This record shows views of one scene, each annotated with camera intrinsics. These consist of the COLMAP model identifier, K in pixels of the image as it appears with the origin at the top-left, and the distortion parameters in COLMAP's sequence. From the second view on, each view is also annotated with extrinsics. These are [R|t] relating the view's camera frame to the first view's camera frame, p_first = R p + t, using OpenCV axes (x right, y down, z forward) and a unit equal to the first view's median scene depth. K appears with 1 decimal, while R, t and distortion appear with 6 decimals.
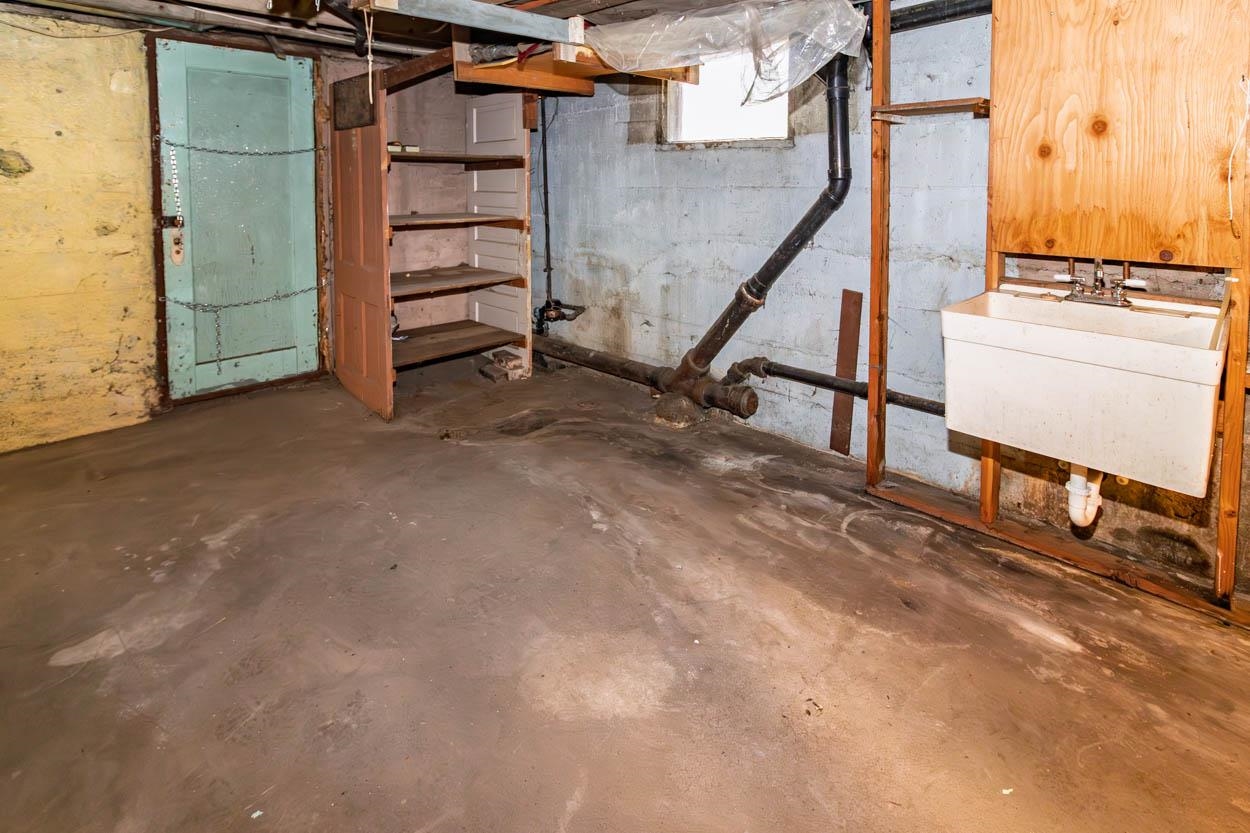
lens RADIAL K [[562.9, 0, 620.4], [0, 562.9, 414.2], [0, 0, 1]] dist [0.000812, 0.000148]
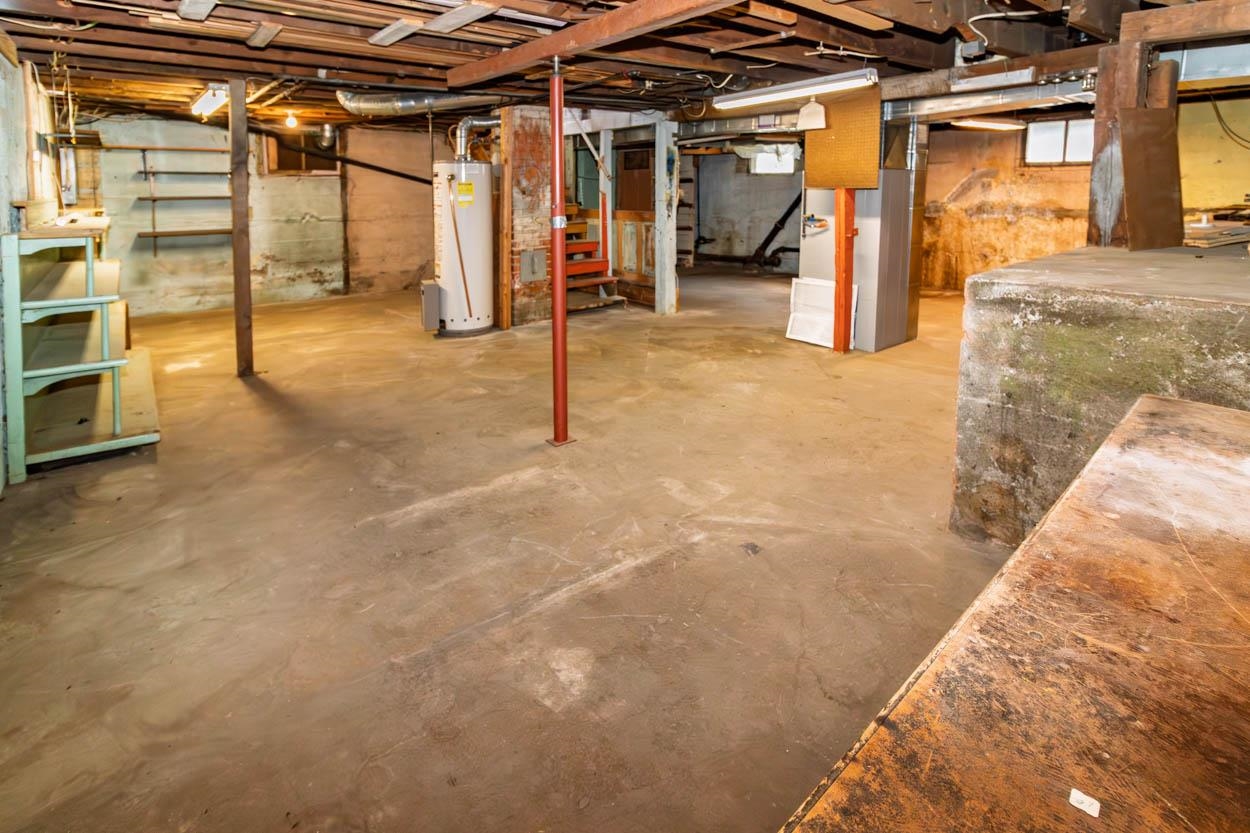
lens RADIAL K [[590.5, 0, 625.0], [0, 590.5, 416.5], [0, 0, 1]] dist [0.002742, 0.000643]
pose [[0.995548, 0.024894, -0.090910, -0.220221], [-0.027275, 0.999314, -0.025047, 0.727550], [0.090224, 0.027415, 0.995544, -1.746908]]
